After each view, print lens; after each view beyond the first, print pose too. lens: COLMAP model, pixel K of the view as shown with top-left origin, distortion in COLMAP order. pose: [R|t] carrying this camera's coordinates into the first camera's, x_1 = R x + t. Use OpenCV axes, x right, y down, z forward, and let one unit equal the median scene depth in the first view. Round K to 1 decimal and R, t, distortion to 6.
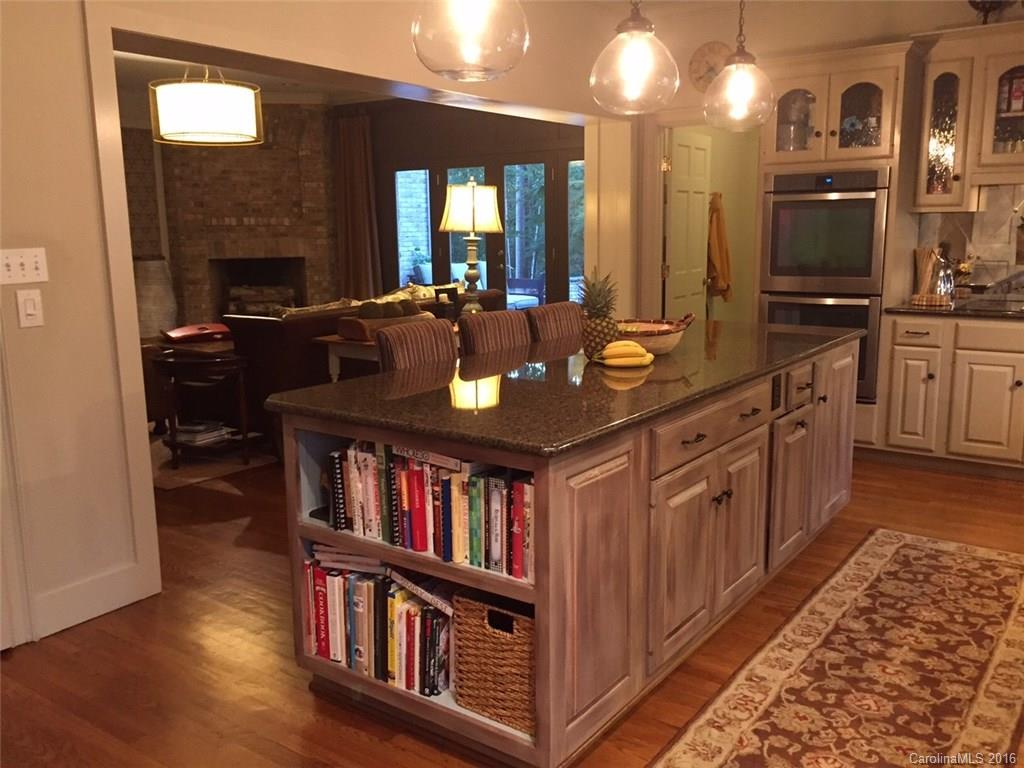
lens RADIAL K [[883.2, 0, 512.0], [0, 883.2, 384.0], [0, 0, 1]] dist [0.065665, 0.001744]
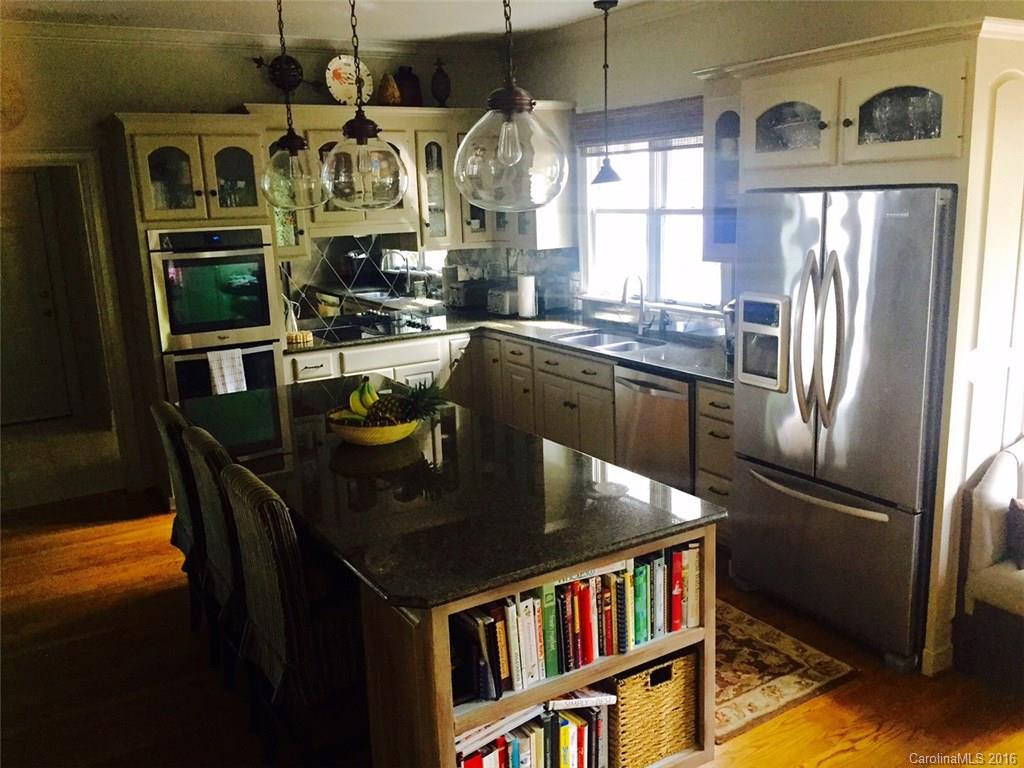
lens RADIAL K [[883.2, 0, 512.0], [0, 883.2, 384.0], [0, 0, 1]] dist [0.065665, 0.001744]
pose [[0.377862, -0.200147, 0.903970, -0.647040], [0.192476, 0.972005, 0.134756, -0.182847], [-0.905634, 0.123073, 0.405807, 0.394301]]
